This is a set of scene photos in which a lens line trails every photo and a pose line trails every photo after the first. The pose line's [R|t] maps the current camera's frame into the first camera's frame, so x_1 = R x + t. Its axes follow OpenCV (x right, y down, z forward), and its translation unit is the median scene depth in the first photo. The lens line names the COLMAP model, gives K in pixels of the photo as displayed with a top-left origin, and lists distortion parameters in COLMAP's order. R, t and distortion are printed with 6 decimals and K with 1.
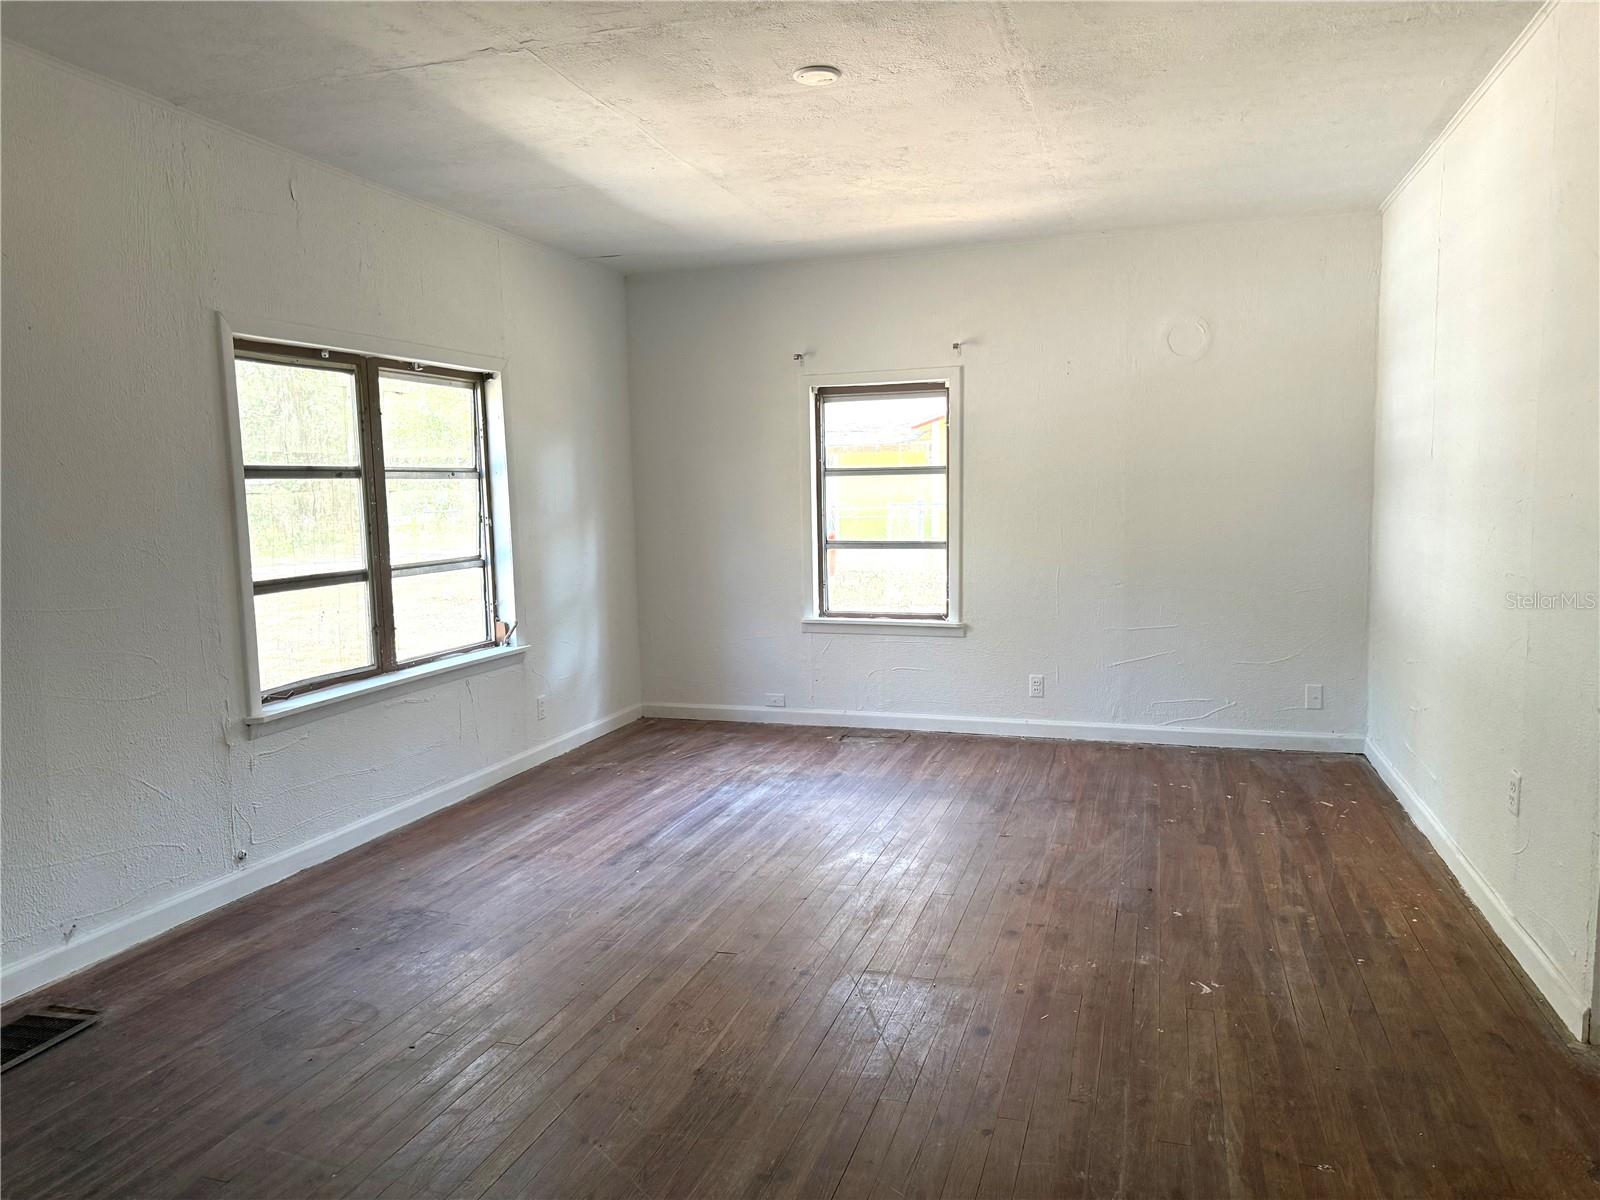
lens RADIAL K [[1128.1, 0, 800.0], [0, 1128.1, 600.0], [0, 0, 1]] dist [0.131804, -0.213543]
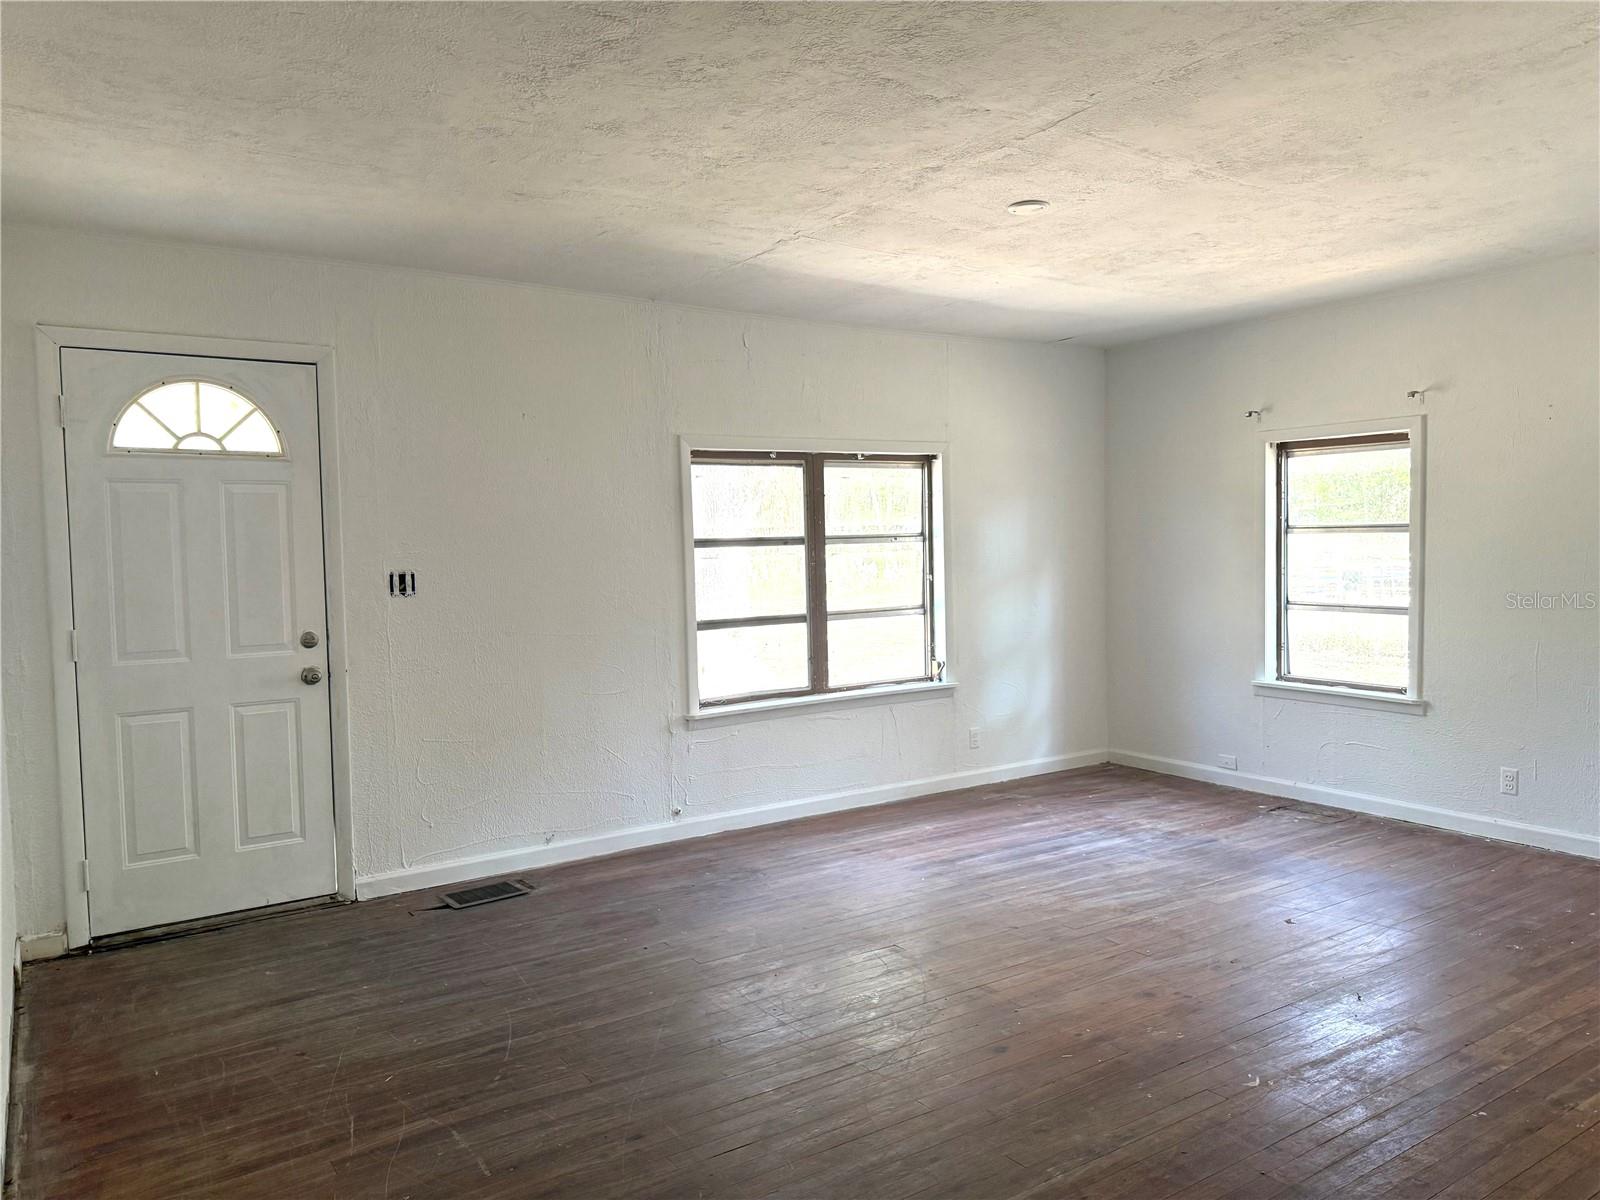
lens RADIAL K [[1128.1, 0, 800.0], [0, 1128.1, 600.0], [0, 0, 1]] dist [0.131804, -0.213543]
pose [[0.783987, 0.036344, -0.619712, 0.412784], [-0.055358, 0.998401, -0.011480, -0.026928], [0.618304, 0.043306, 0.784745, -0.021214]]
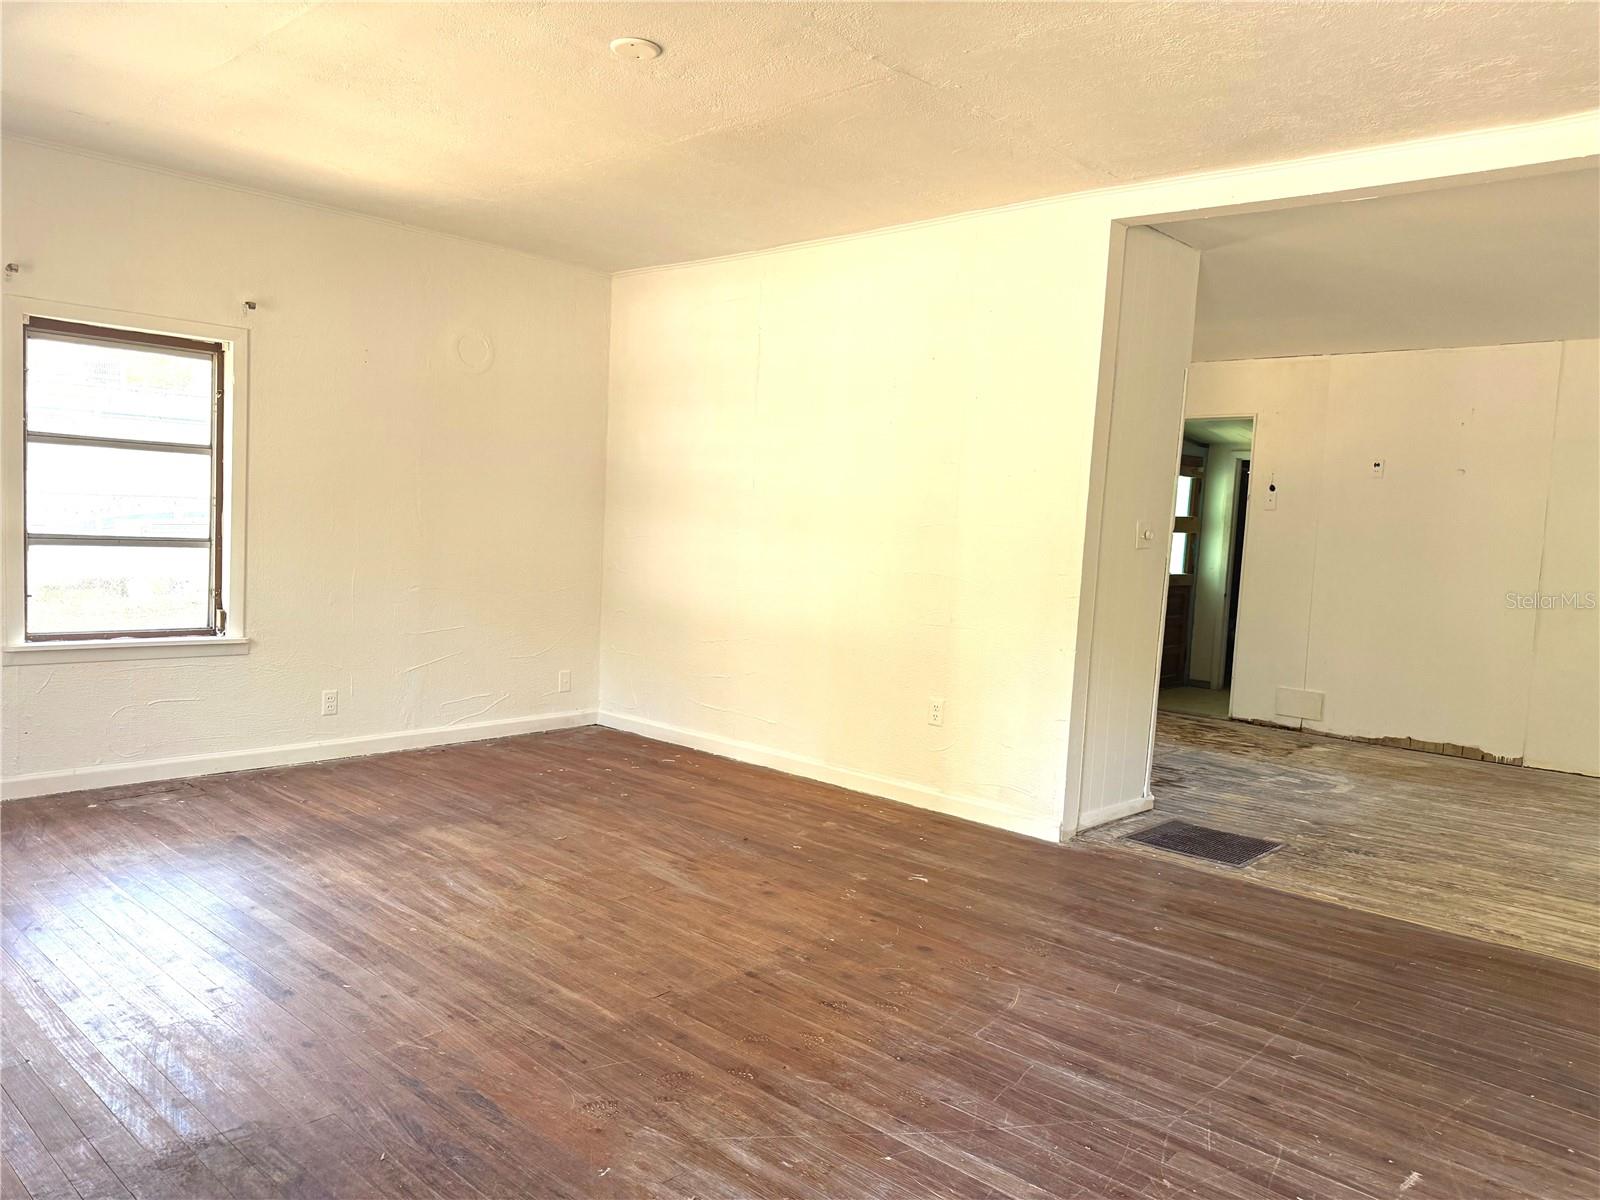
lens RADIAL K [[1128.1, 0, 800.0], [0, 1128.1, 600.0], [0, 0, 1]] dist [0.131804, -0.213543]
pose [[0.417008, -0.027647, 0.908482, -0.585951], [0.031741, 0.999371, 0.015844, -0.009652], [-0.908348, 0.022229, 0.417623, 0.362208]]
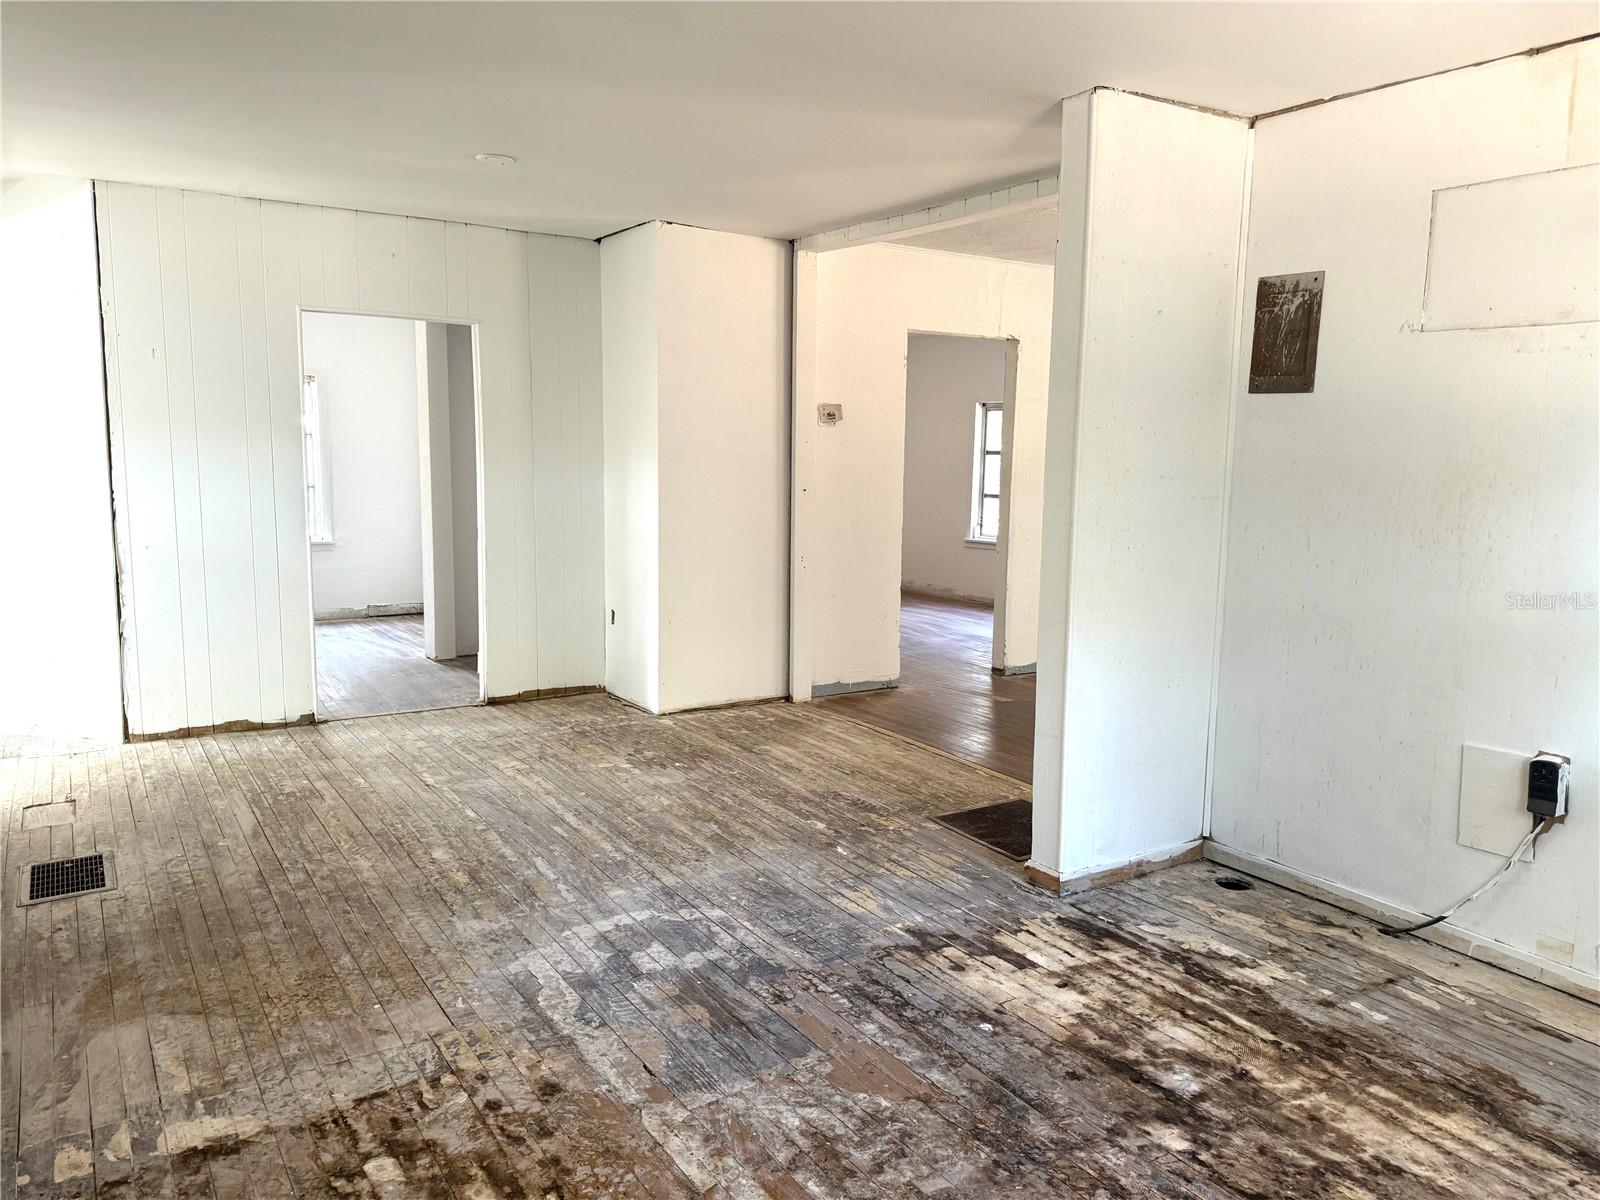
lens RADIAL K [[1128.1, 0, 800.0], [0, 1128.1, 600.0], [0, 0, 1]] dist [0.131804, -0.213543]
pose [[-0.627058, 0.108227, -0.771417, 1.260181], [-0.084754, 0.974943, 0.205675, -0.128096], [0.774348, 0.194350, -0.602174, 0.848246]]
